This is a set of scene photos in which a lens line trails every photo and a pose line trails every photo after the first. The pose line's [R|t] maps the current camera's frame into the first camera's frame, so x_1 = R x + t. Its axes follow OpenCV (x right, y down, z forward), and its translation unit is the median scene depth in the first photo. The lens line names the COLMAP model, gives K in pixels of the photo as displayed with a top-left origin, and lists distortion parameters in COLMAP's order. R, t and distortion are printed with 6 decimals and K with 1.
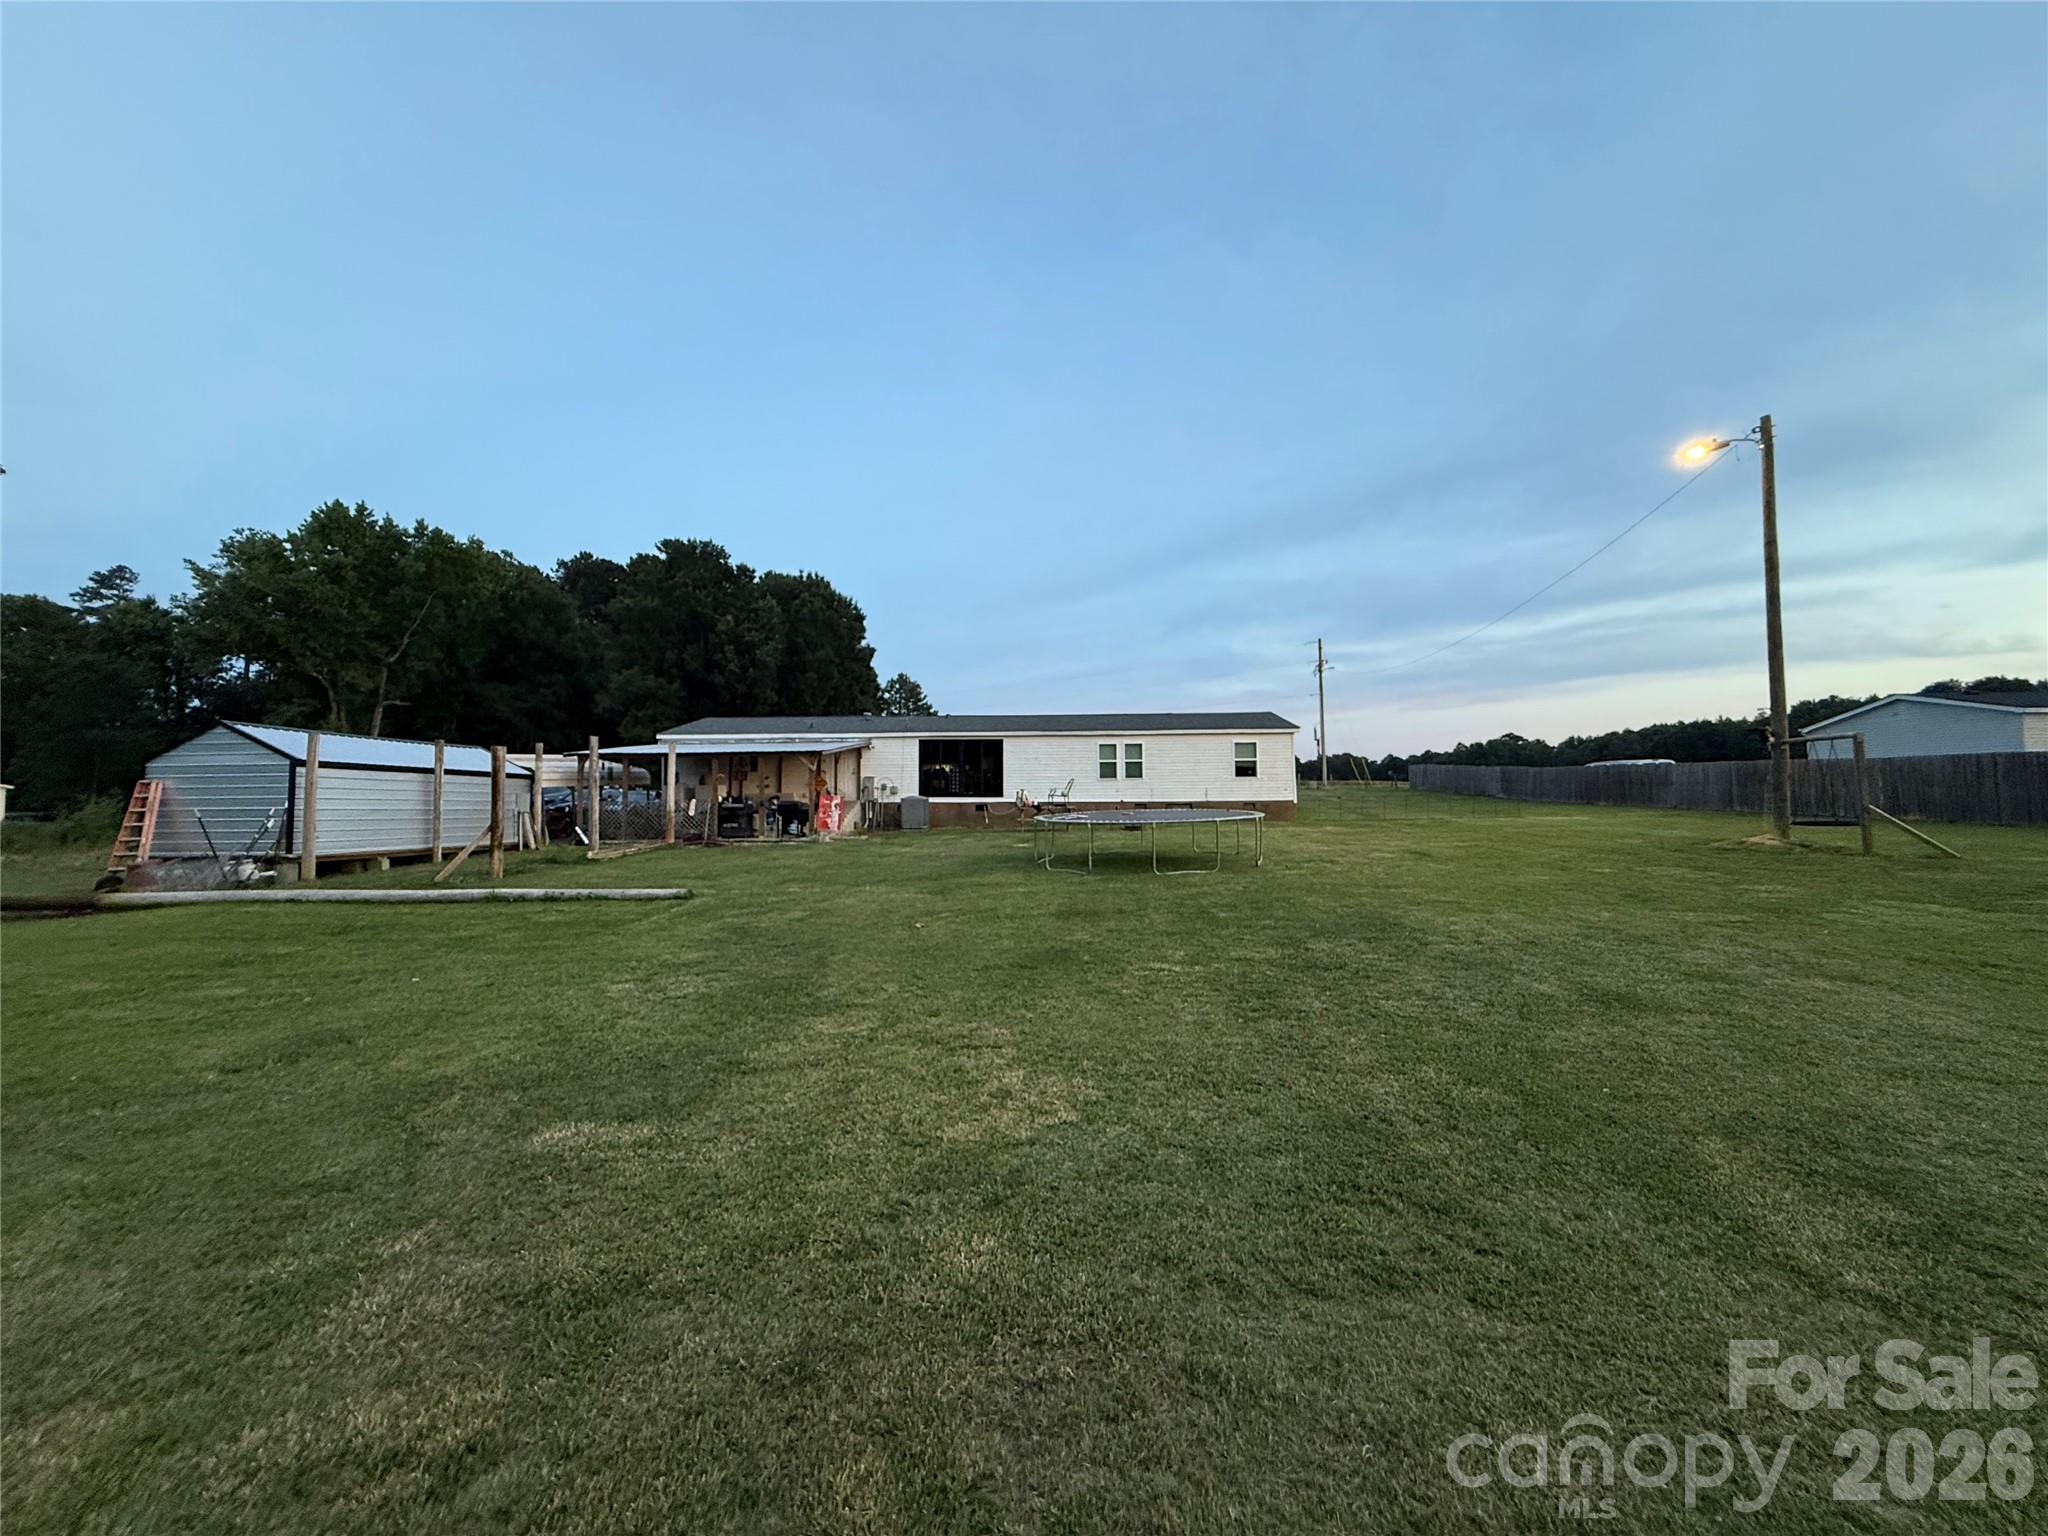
lens RADIAL K [[827.8, 0, 1024.0], [0, 827.8, 768.0], [0, 0, 1]] dist [0.001593, 0.000182]
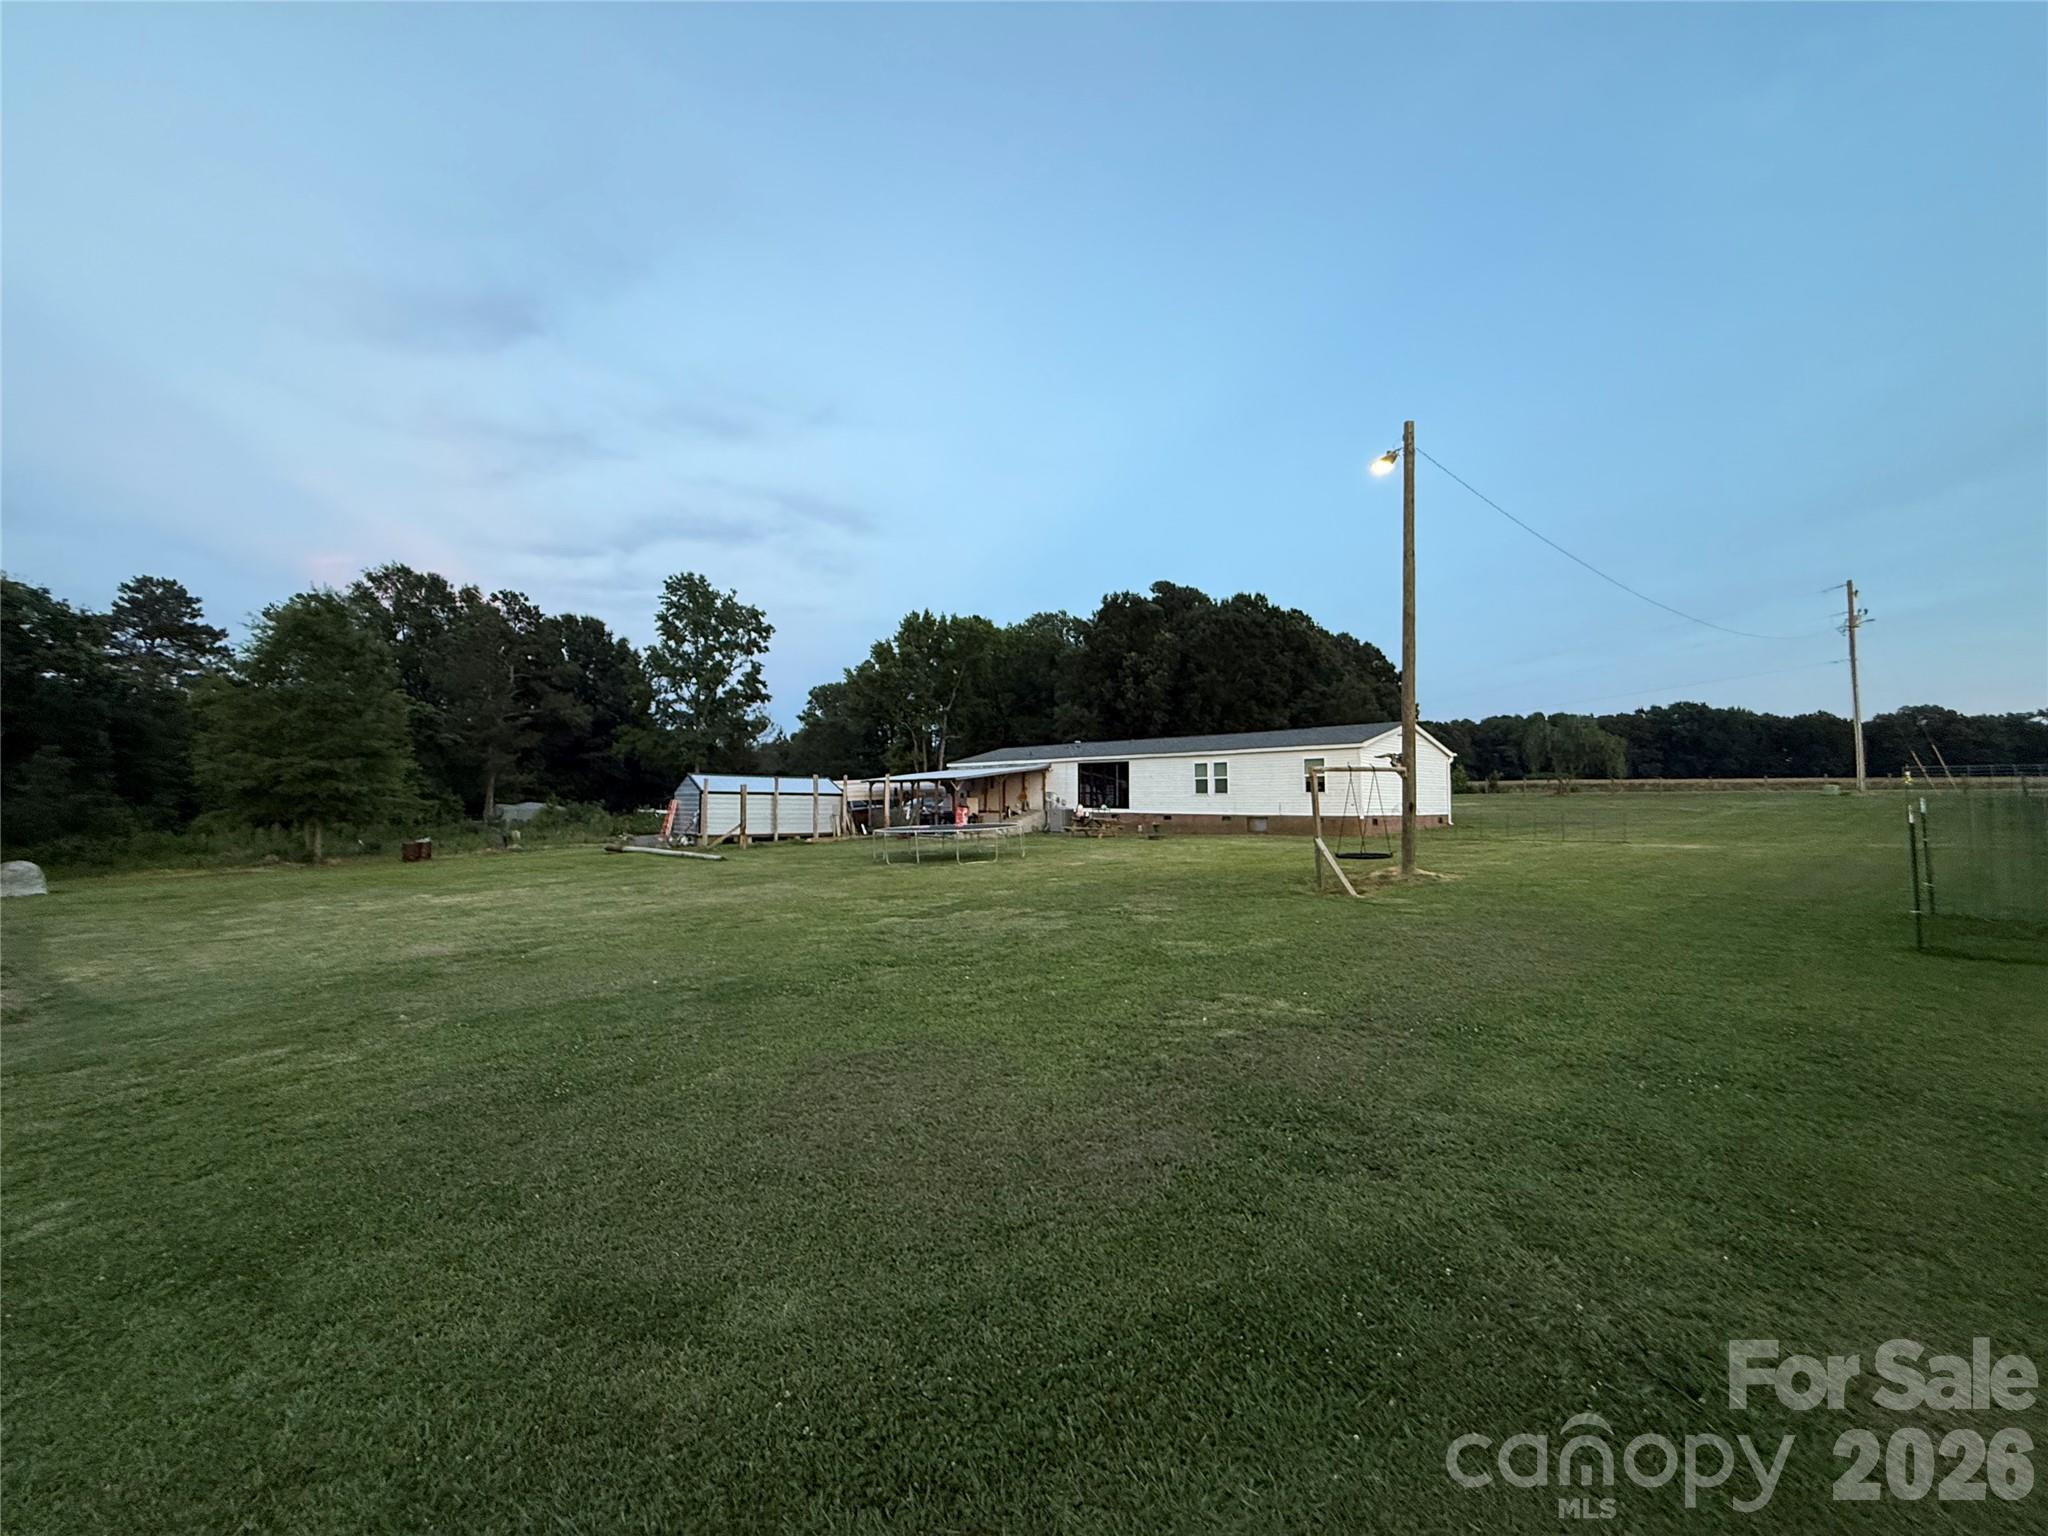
lens RADIAL K [[827.8, 0, 1024.0], [0, 827.8, 768.0], [0, 0, 1]] dist [0.001593, 0.000182]
pose [[0.721840, -0.020317, -0.691761, 0.713027], [0.023744, 0.999708, -0.004585, -0.022870], [0.691652, -0.013116, 0.722112, 0.008461]]
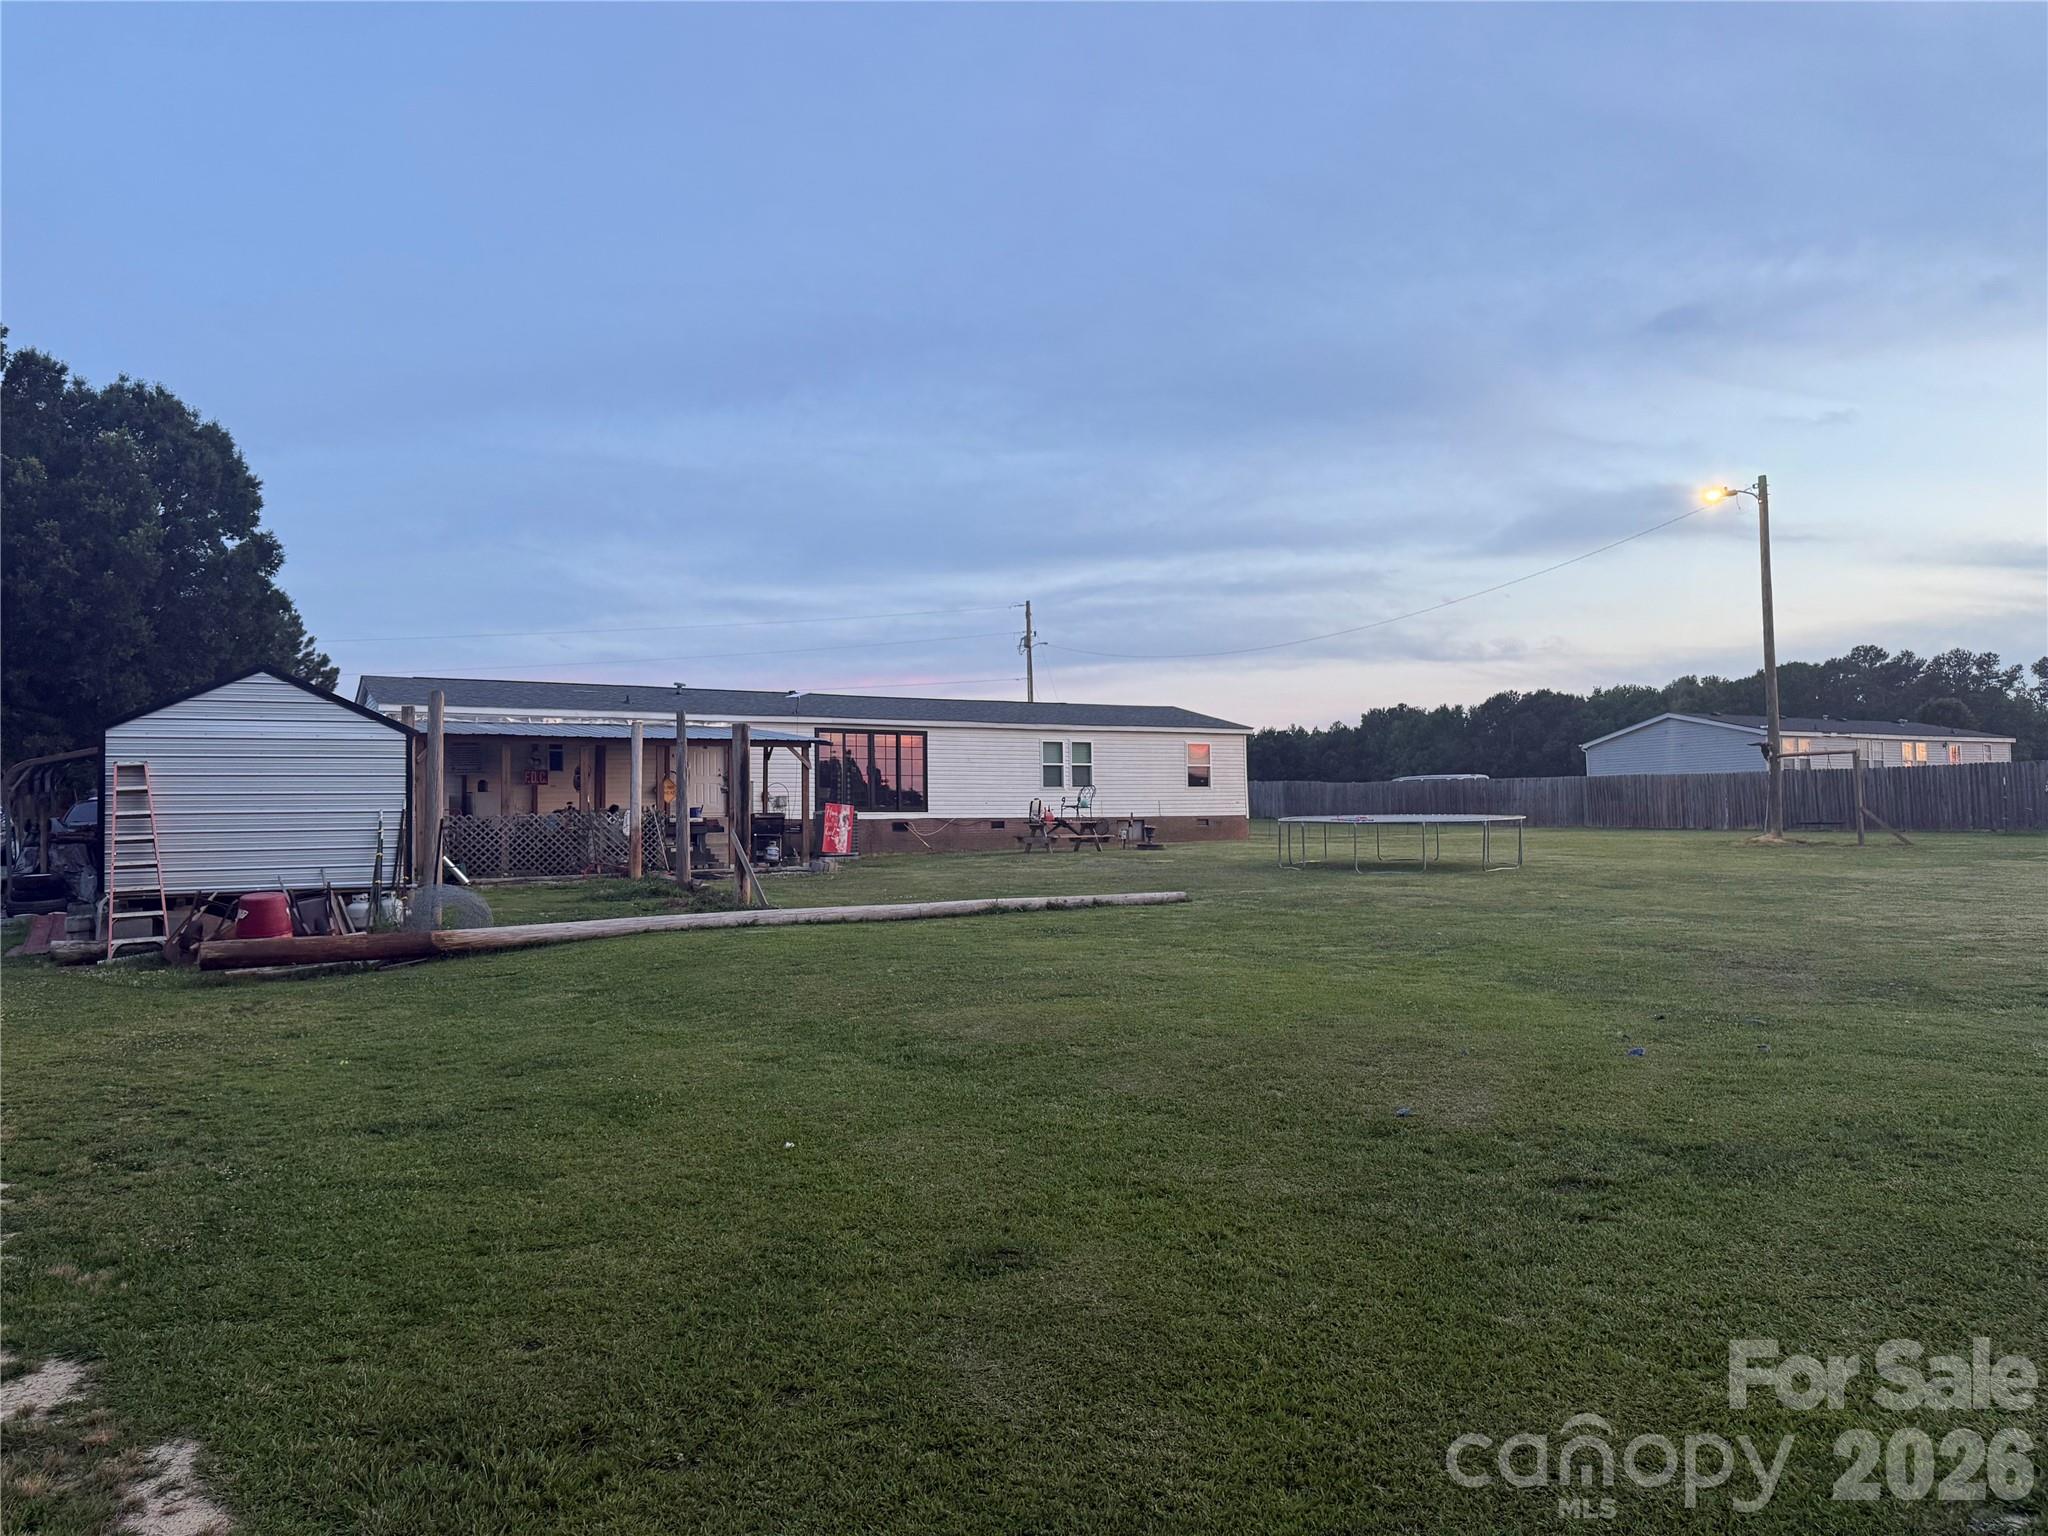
lens RADIAL K [[1441.5, 0, 1028.4], [0, 1441.5, 788.6], [0, 0, 1]] dist [0.121173, -0.173490]
pose [[0.842896, 0.009805, 0.537988, -0.632588], [-0.010096, 0.999946, -0.002406, 0.017644], [-0.537982, -0.003403, 0.842949, -0.109181]]
